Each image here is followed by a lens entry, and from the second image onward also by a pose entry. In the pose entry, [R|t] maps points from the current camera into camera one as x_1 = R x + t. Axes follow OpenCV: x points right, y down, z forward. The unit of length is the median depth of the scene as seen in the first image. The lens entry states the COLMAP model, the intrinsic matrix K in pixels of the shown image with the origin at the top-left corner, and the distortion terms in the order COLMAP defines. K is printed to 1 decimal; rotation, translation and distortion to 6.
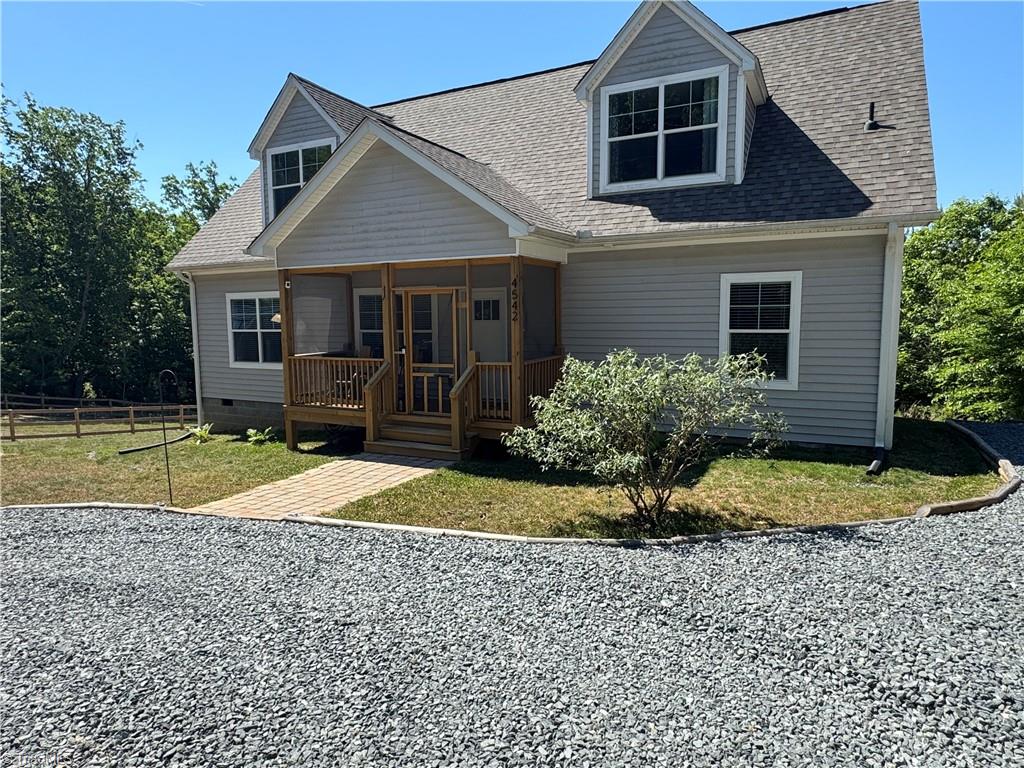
lens RADIAL K [[621.4, 0, 512.9], [0, 621.4, 382.1], [0, 0, 1]] dist [-0.001194, -0.001241]
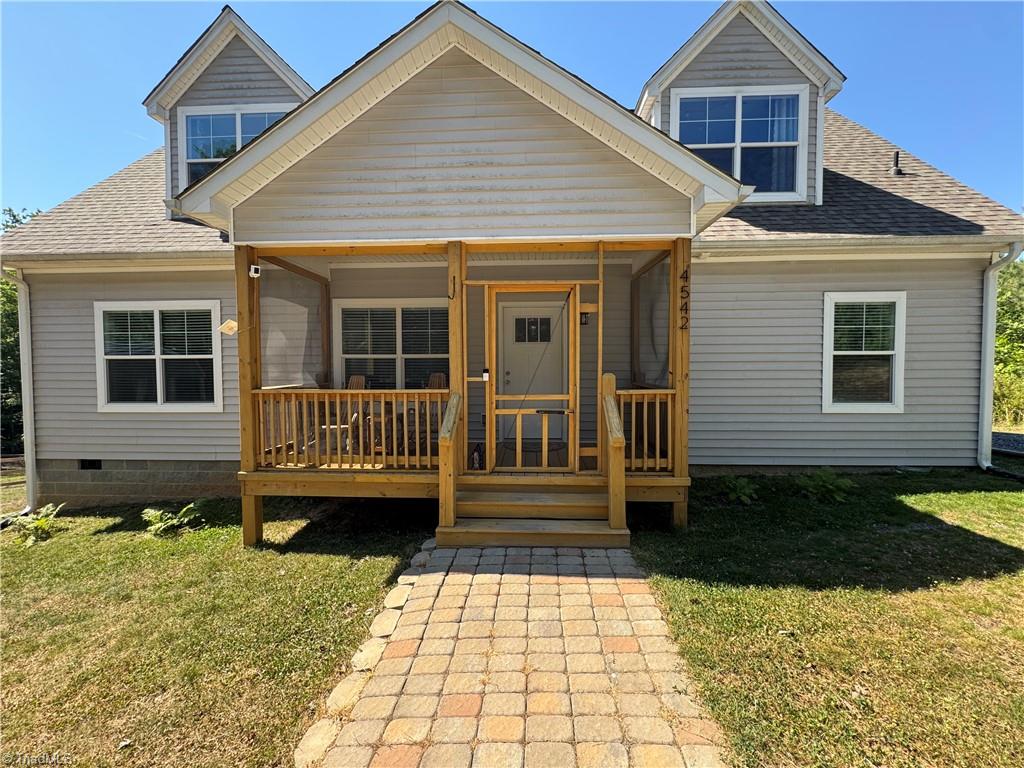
lens RADIAL K [[407.8, 0, 512.2], [0, 407.8, 382.2], [0, 0, 1]] dist [-0.001909, 0.000631]
pose [[0.912407, -0.007623, 0.409212, -0.329322], [0.037428, 0.997191, -0.064875, -0.015081], [-0.407568, 0.074508, 0.910130, 0.602611]]
